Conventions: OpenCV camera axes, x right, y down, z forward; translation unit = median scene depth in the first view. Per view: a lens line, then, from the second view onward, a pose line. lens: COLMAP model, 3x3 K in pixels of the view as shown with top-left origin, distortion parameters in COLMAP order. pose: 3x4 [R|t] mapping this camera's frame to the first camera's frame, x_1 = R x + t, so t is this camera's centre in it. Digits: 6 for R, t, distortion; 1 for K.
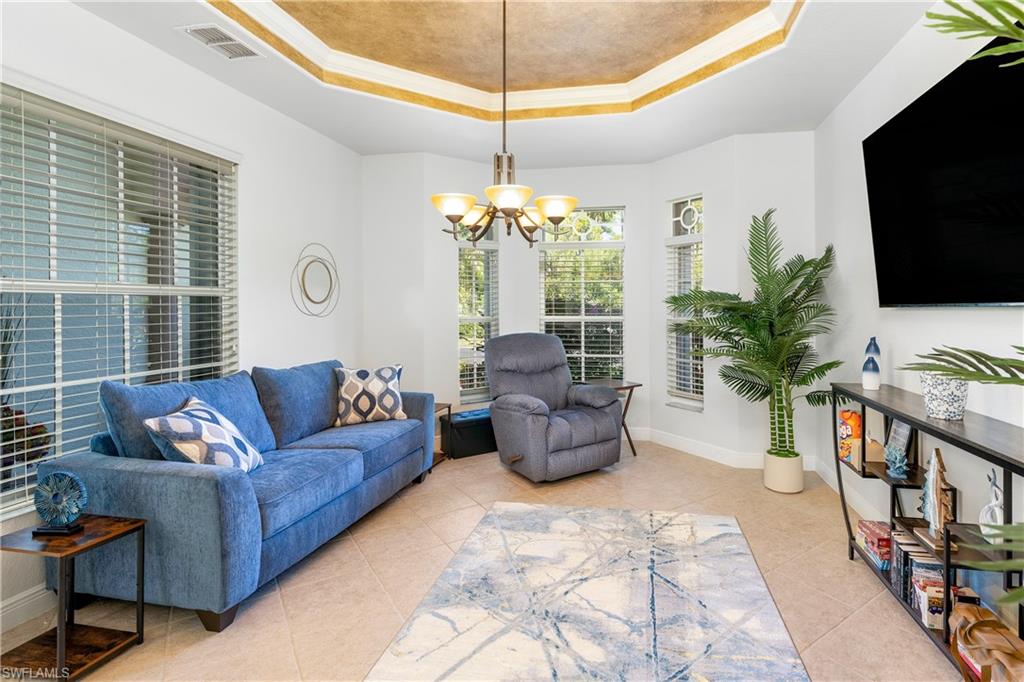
lens RADIAL K [[480.0, 0, 512.6], [0, 480.0, 300.8], [0, 0, 1]] dist [-0.002941, 0.000475]
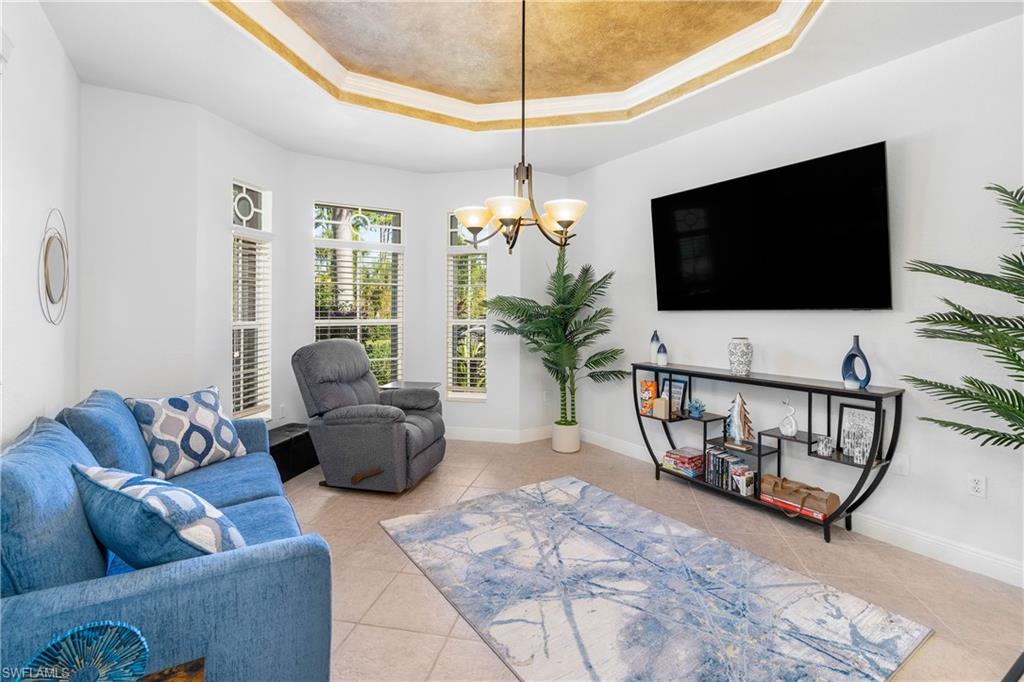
lens RADIAL K [[484.2, 0, 510.8], [0, 484.2, 305.4], [0, 0, 1]] dist [-0.004269, -0.000050]
pose [[0.732160, 0.009841, 0.681062, -0.608680], [-0.011422, 0.999932, -0.002169, 0.004748], [-0.681037, -0.006191, 0.732223, 0.194793]]
